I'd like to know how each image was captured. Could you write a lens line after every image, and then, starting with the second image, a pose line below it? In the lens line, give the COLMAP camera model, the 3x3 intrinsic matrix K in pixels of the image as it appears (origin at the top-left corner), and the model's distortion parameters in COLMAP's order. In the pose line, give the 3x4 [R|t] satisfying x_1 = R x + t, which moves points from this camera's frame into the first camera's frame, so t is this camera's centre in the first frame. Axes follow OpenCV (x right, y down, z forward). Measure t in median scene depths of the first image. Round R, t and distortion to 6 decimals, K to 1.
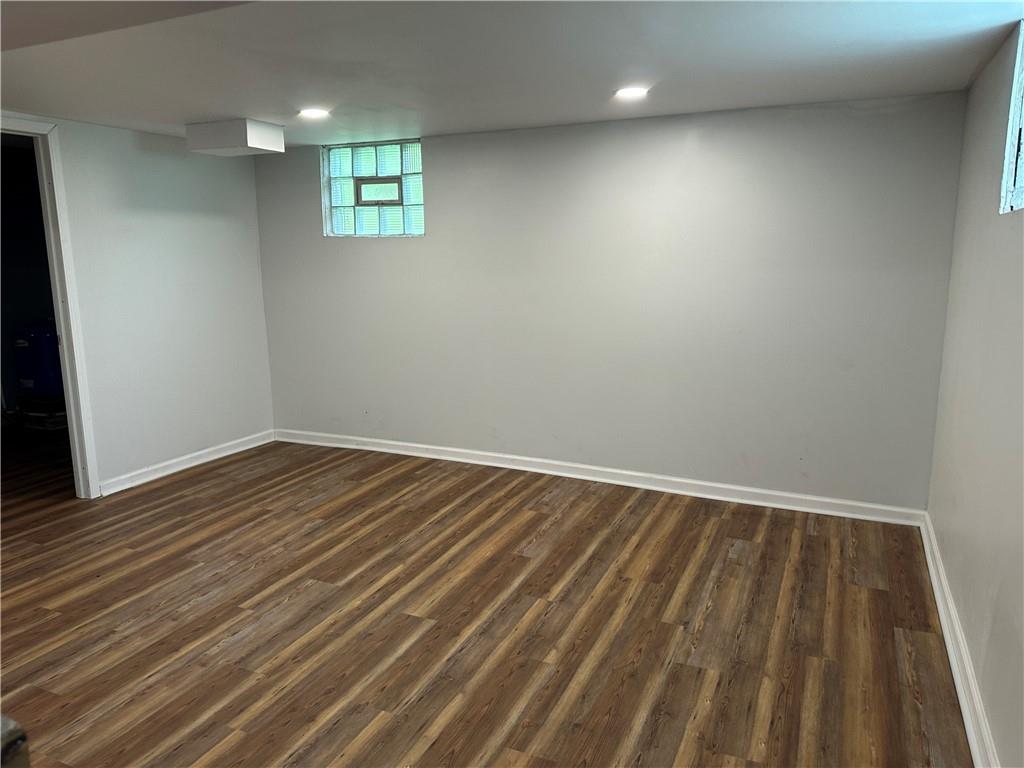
lens RADIAL K [[708.5, 0, 514.7], [0, 708.5, 371.6], [0, 0, 1]] dist [0.054809, -0.057788]
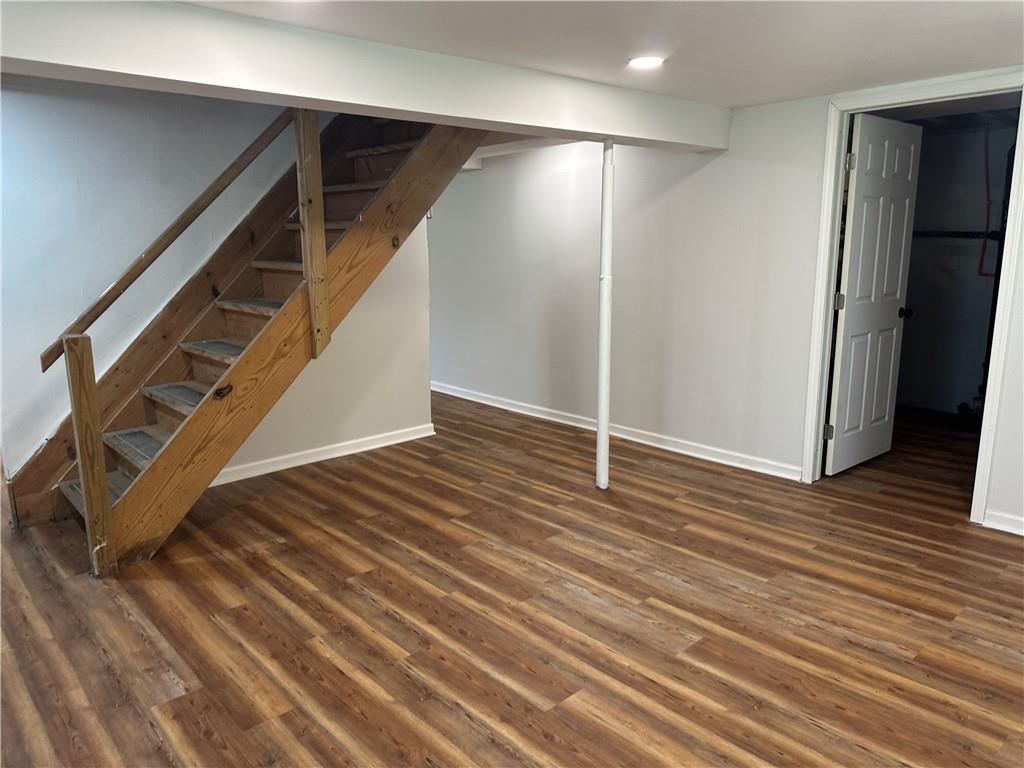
lens RADIAL K [[708.5, 0, 514.7], [0, 708.5, 371.6], [0, 0, 1]] dist [0.054809, -0.057788]
pose [[-0.378966, 0.185308, -0.906667, 0.506638], [-0.141199, 0.956696, 0.254550, -0.189260], [0.914575, 0.224486, -0.336390, 1.056803]]
